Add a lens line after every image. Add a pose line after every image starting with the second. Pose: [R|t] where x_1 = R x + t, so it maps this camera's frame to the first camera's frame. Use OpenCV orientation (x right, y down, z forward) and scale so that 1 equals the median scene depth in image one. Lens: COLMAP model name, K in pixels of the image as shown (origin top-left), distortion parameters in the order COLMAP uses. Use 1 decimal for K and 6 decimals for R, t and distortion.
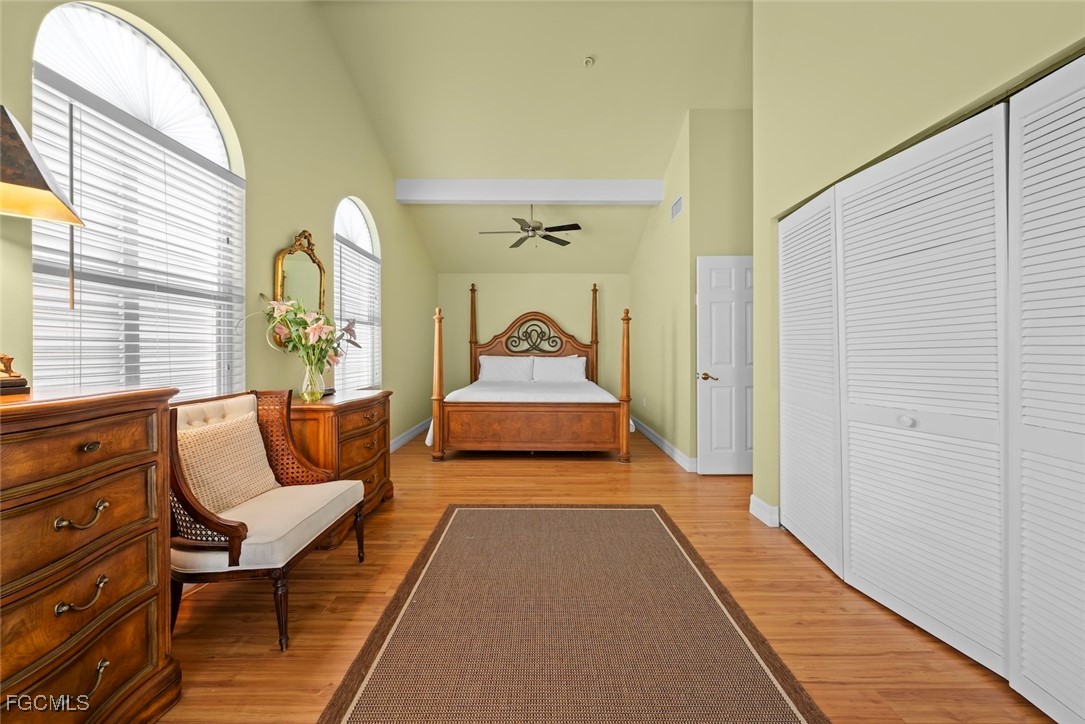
lens RADIAL K [[373.1, 0, 543.6], [0, 373.1, 352.8], [0, 0, 1]] dist [0.000004, 0.000004]
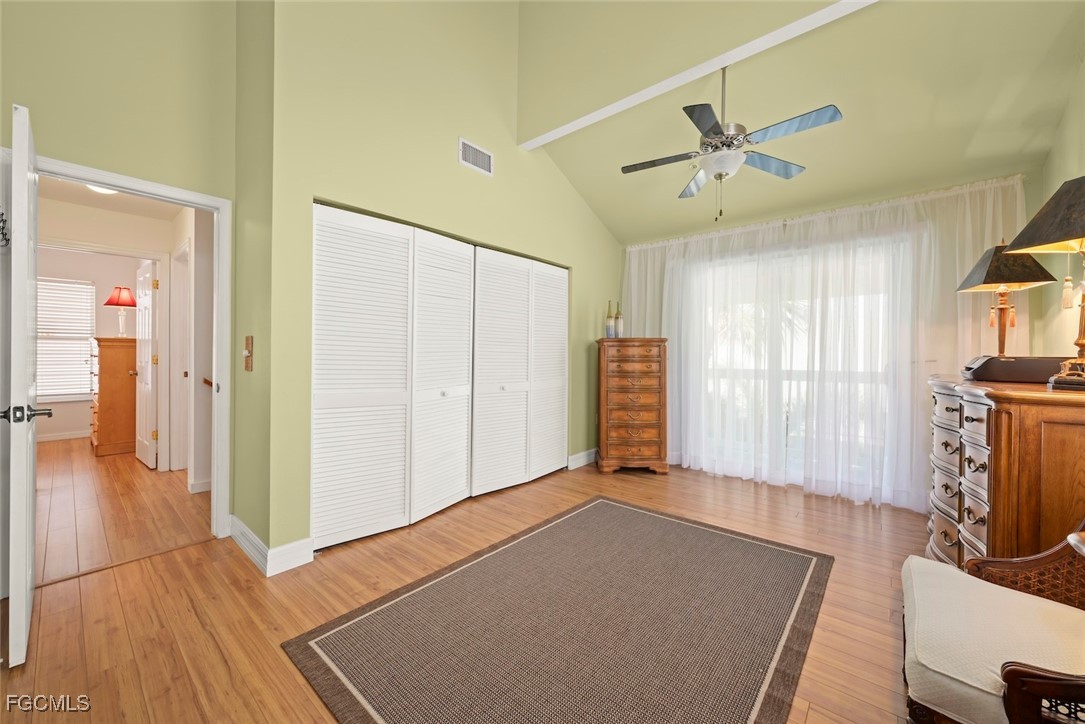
lens RADIAL K [[413.2, 0, 543.3], [0, 413.2, 357.7], [0, 0, 1]] dist [-0.000621, -0.000019]
pose [[-0.758960, -0.007935, 0.651089, -0.536670], [-0.002587, 0.999955, 0.009170, -0.003296], [-0.651132, 0.005275, -0.758946, 1.866960]]
